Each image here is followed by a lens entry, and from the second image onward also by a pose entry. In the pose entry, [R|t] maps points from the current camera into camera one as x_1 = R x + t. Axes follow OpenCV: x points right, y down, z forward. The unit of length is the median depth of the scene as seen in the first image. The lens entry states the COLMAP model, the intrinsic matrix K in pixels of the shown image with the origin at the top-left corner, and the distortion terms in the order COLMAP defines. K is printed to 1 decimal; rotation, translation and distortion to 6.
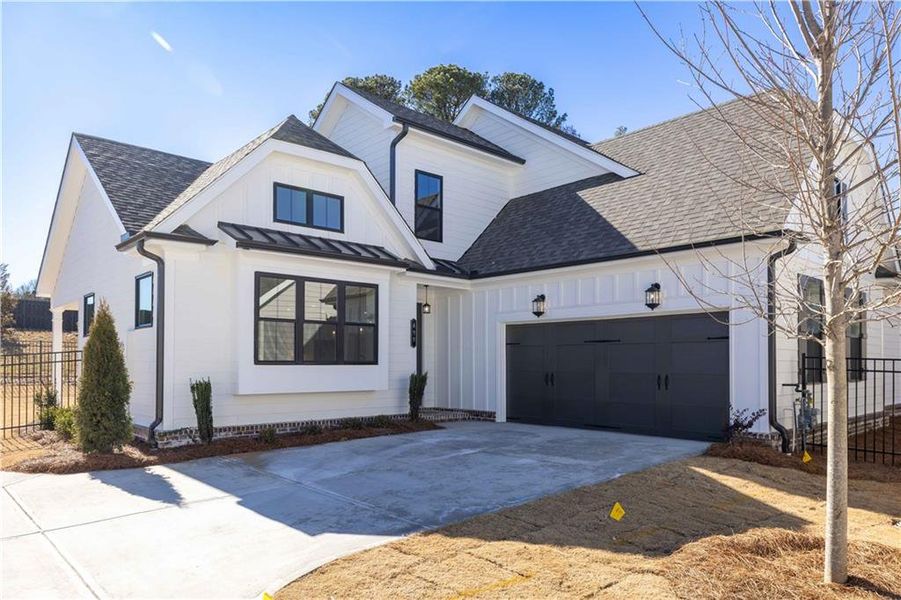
lens RADIAL K [[616.4, 0, 450.1], [0, 616.4, 317.4], [0, 0, 1]] dist [0.001130, 0.000284]
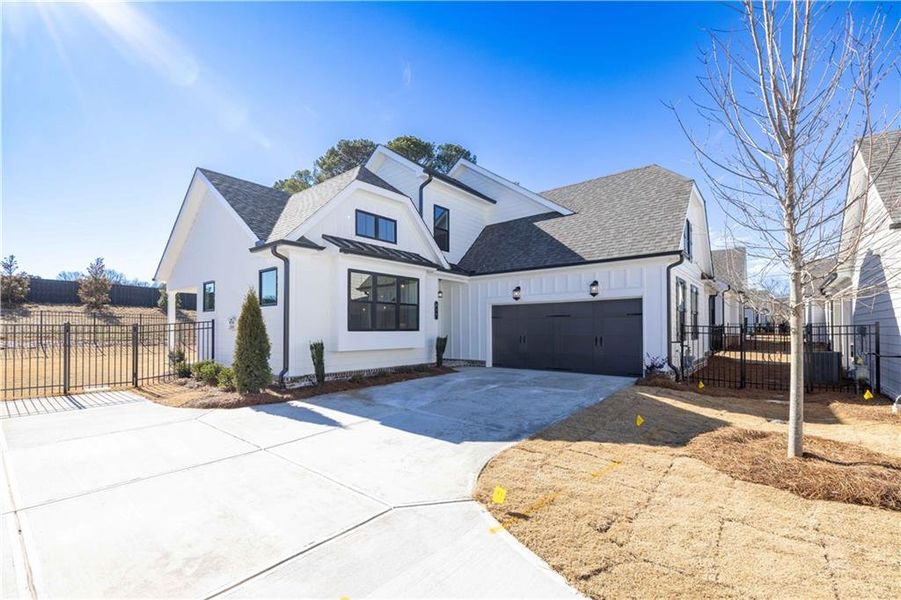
lens RADIAL K [[396.1, 0, 450.5], [0, 396.1, 300.0], [0, 0, 1]] dist [0.000966, -0.000088]
pose [[0.988996, 0.008670, 0.147690, -0.202488], [-0.008789, 0.999961, 0.000156, -0.000878], [-0.147683, -0.001452, 0.989034, 0.016540]]
